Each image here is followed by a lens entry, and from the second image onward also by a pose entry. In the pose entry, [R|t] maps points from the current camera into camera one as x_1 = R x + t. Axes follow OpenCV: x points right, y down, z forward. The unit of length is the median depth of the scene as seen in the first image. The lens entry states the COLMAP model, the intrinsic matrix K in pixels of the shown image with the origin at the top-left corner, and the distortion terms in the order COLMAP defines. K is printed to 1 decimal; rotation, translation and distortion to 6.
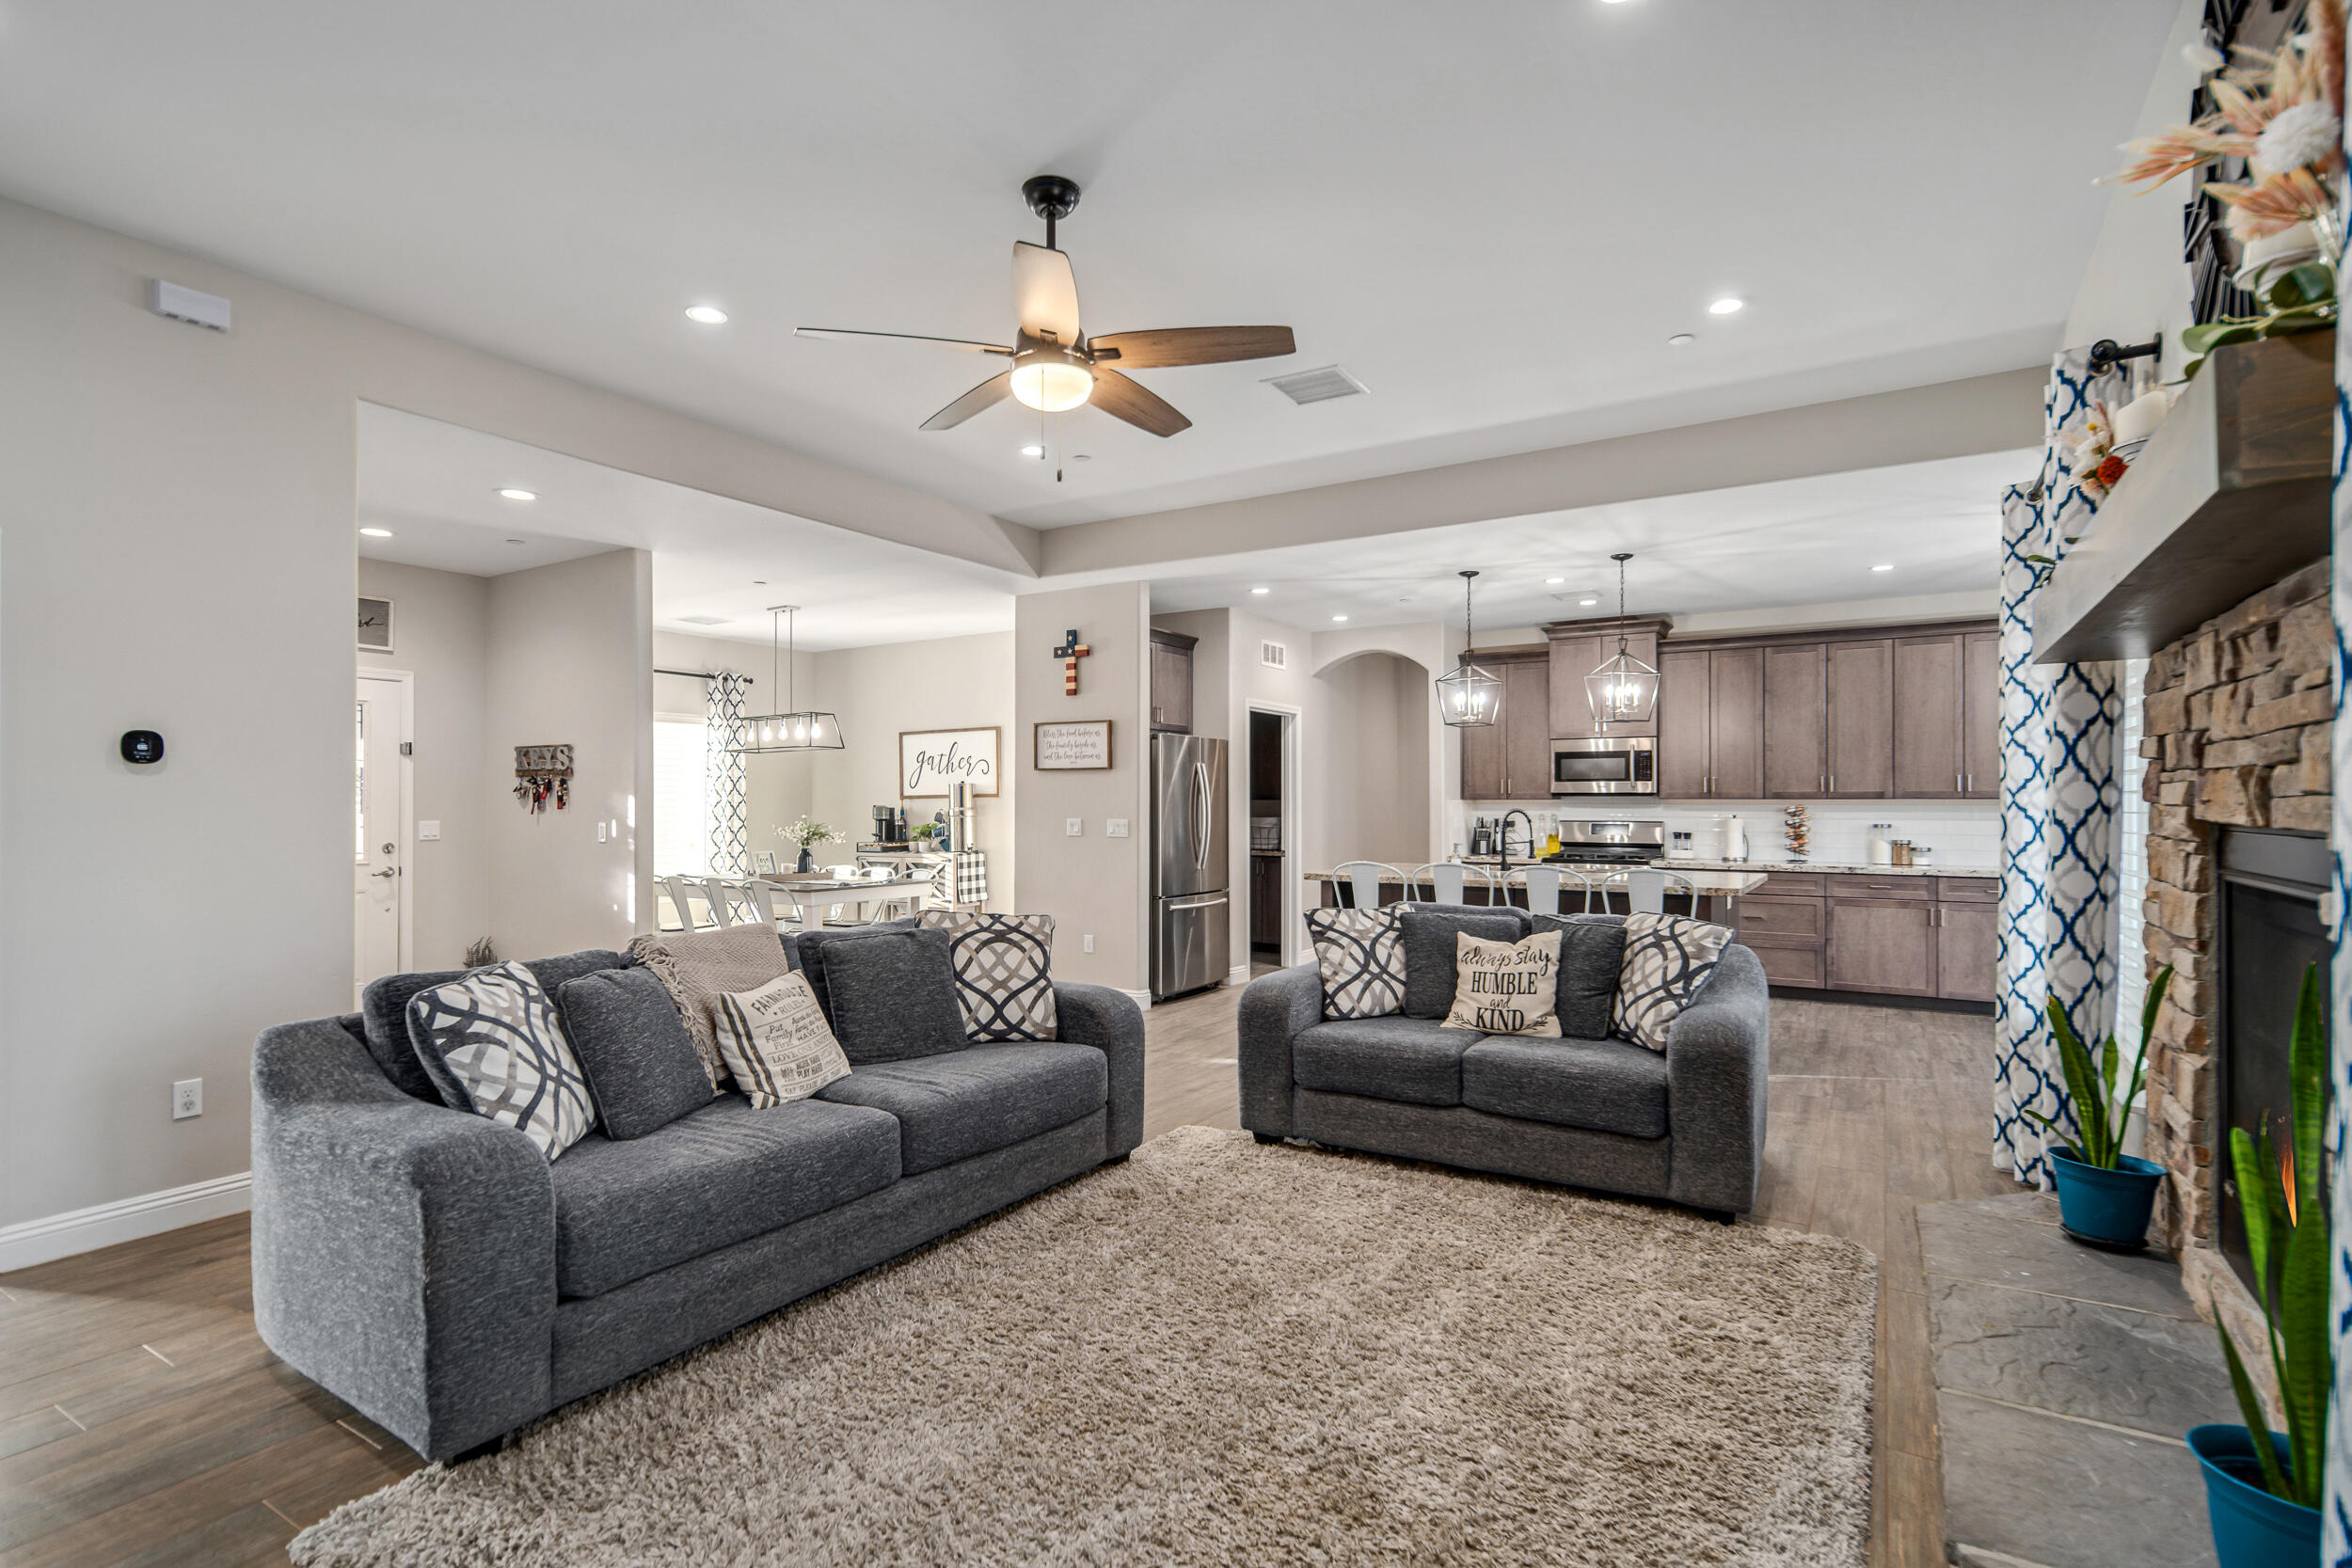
lens RADIAL K [[1137.7, 0, 1153.1], [0, 1137.7, 791.3], [0, 0, 1]] dist [0.004285, -0.000731]
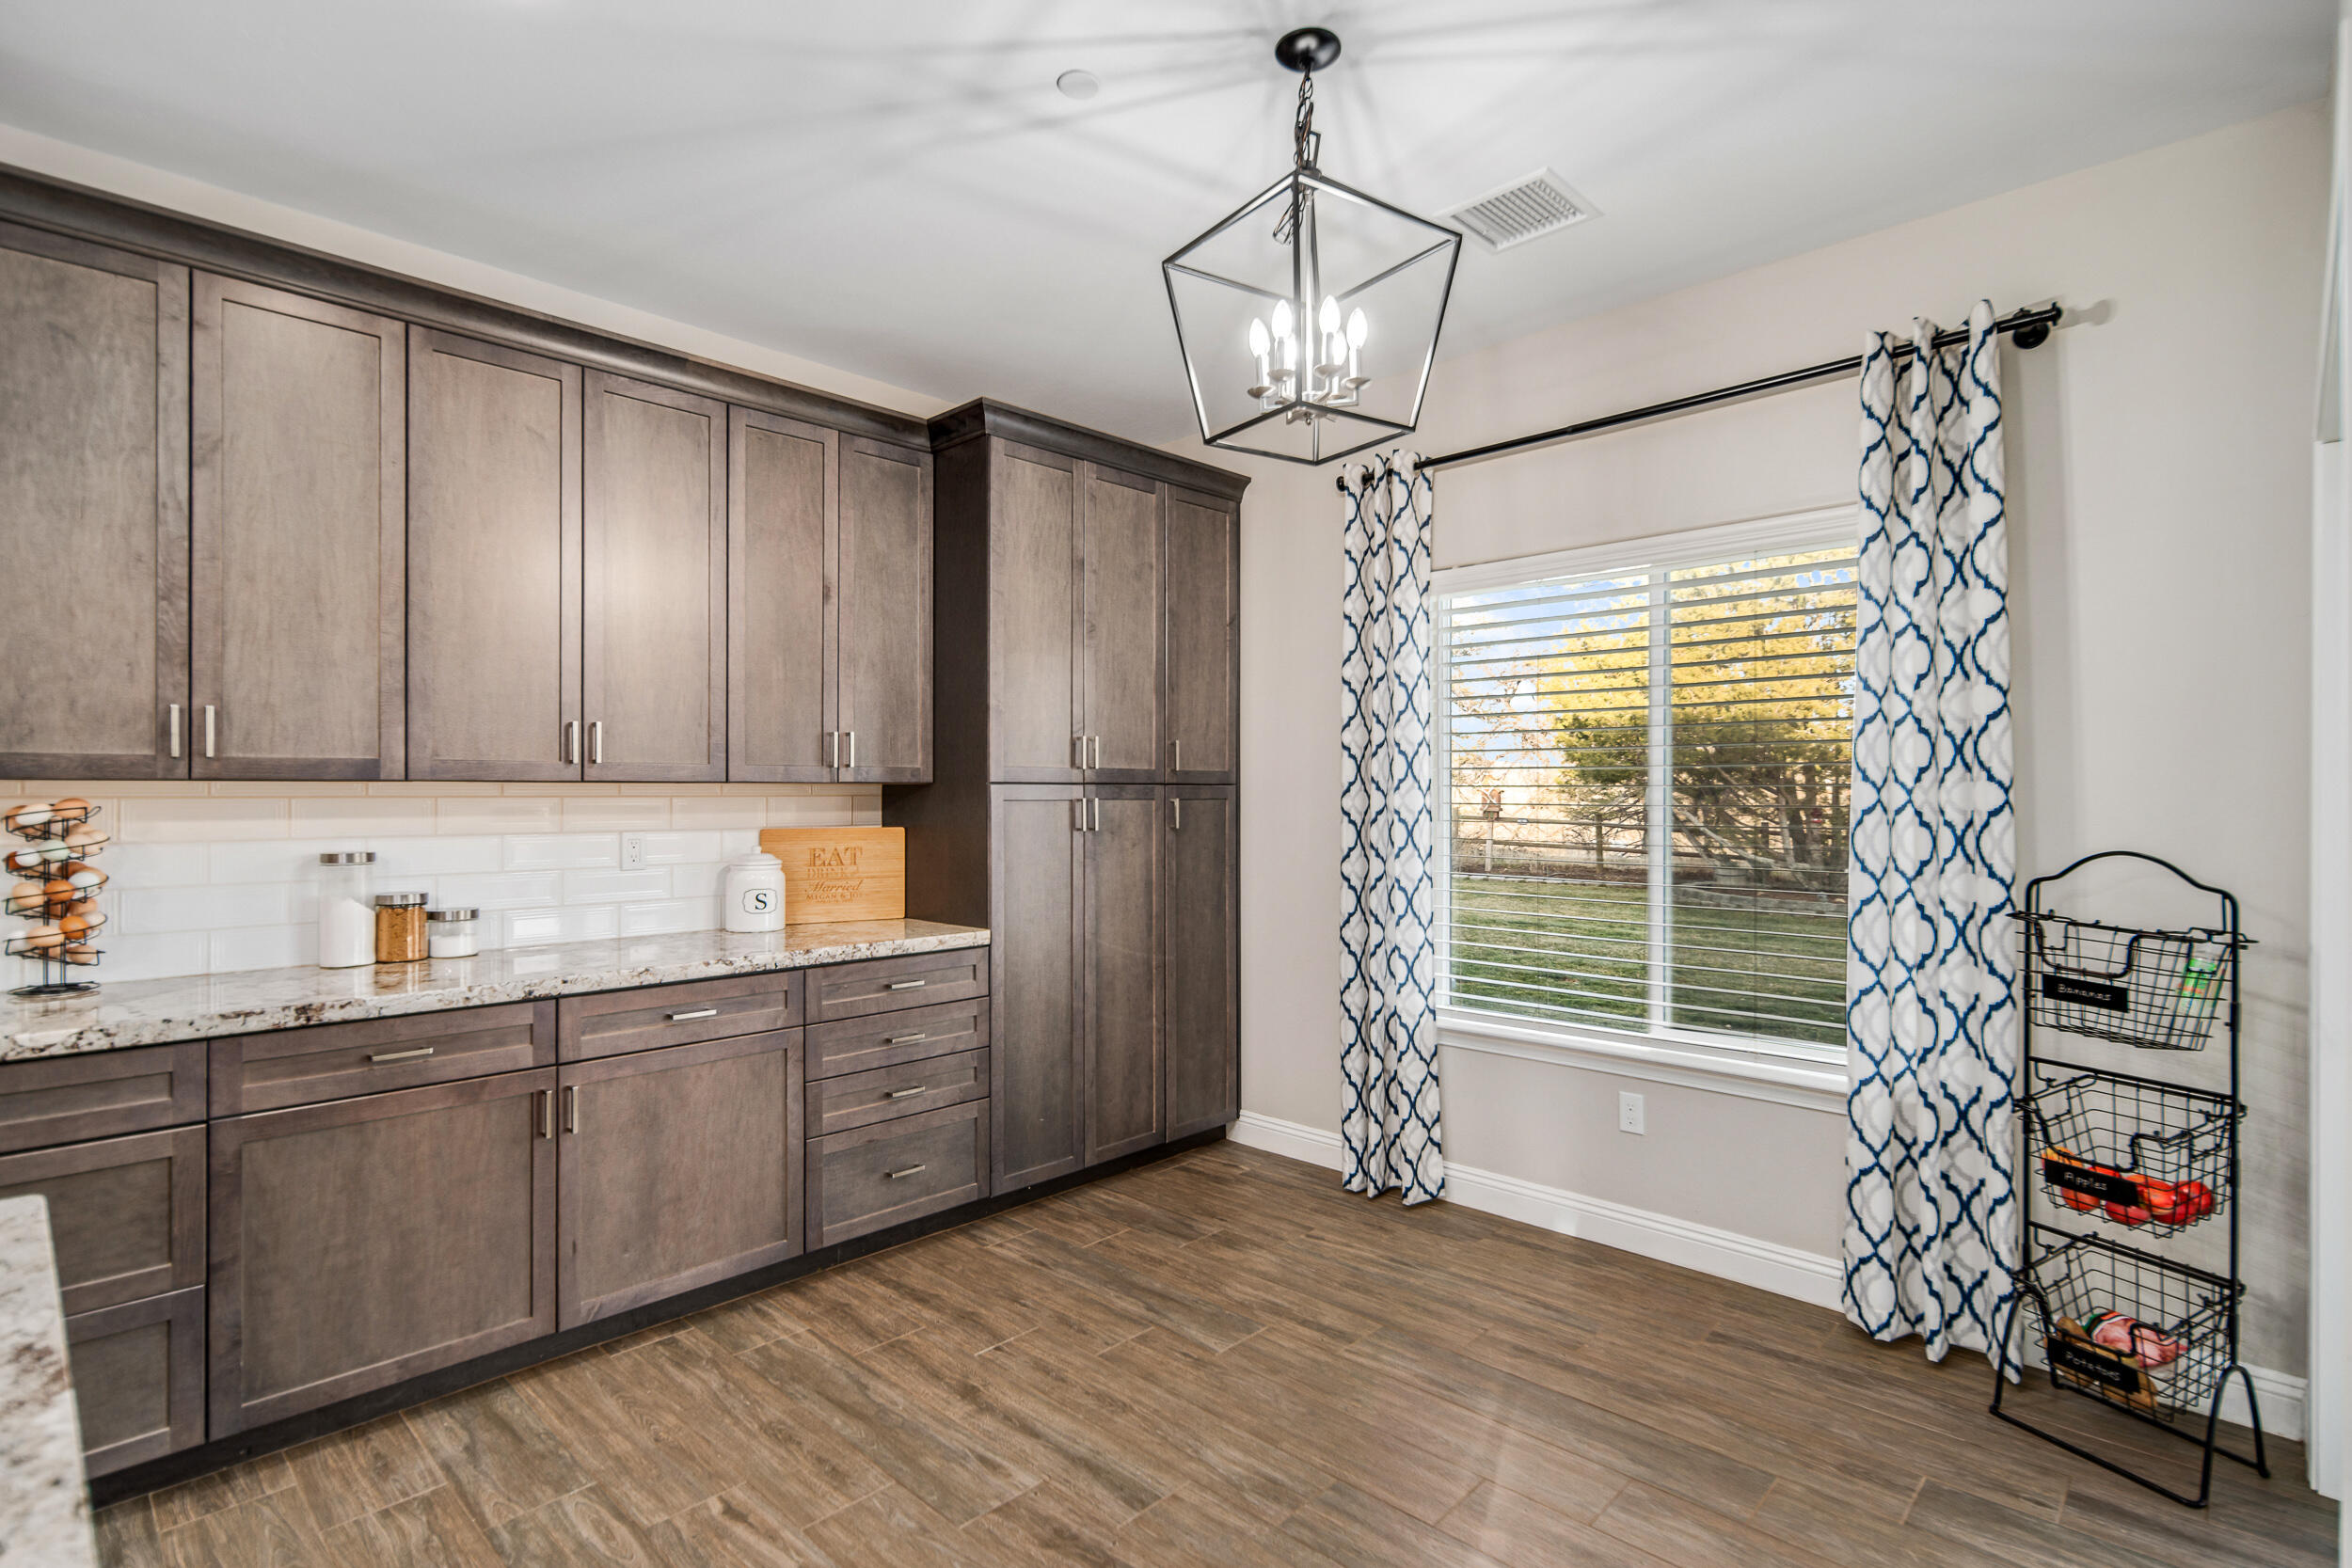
lens RADIAL K [[1137.7, 0, 1167.6], [0, 1137.7, 794.5], [0, 0, 1]] dist [0.004285, -0.000731]
pose [[0.191515, -0.007105, 0.981464, 0.320121], [-0.015006, 0.999836, 0.010167, 0.003230], [-0.981375, -0.016675, 0.191377, 0.640734]]
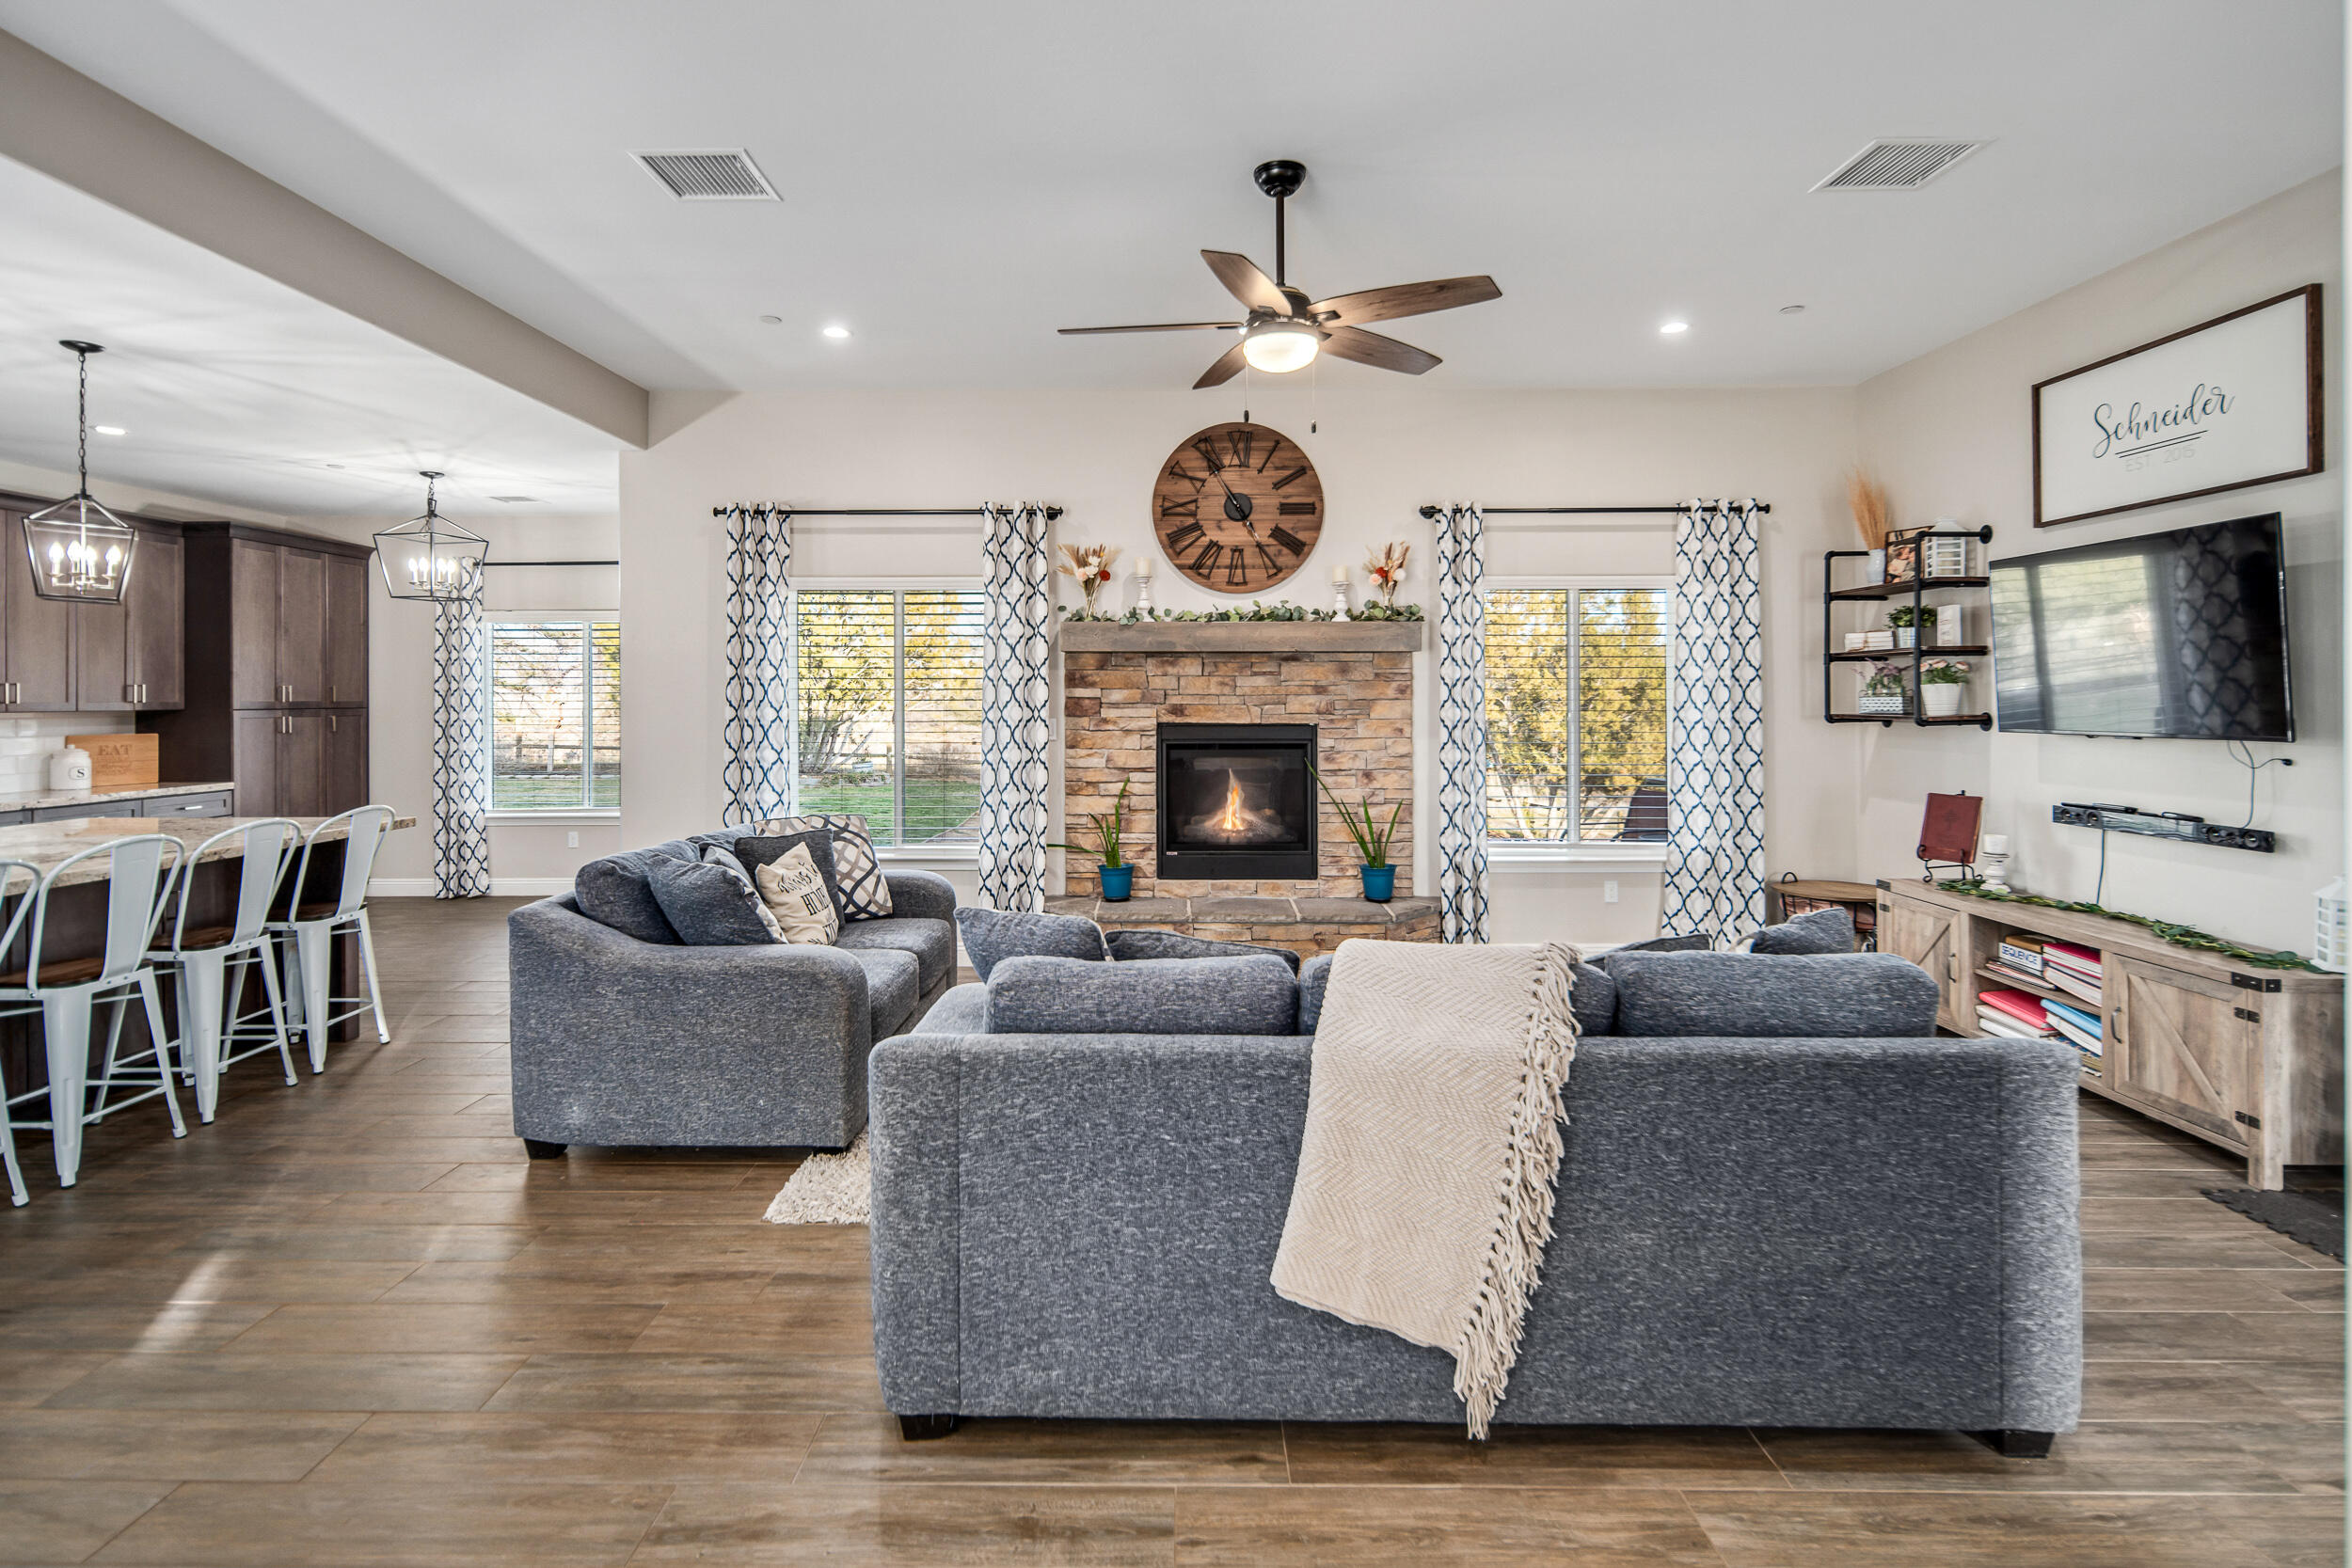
lens RADIAL K [[1137.7, 0, 1162.0], [0, 1137.7, 693.0], [0, 0, 1]] dist [0.004285, -0.000731]
pose [[-0.533813, 0.005599, 0.845584, -0.362028], [-0.009594, 0.999874, -0.012677, -0.003800], [-0.845548, -0.014880, -0.533691, 0.653648]]
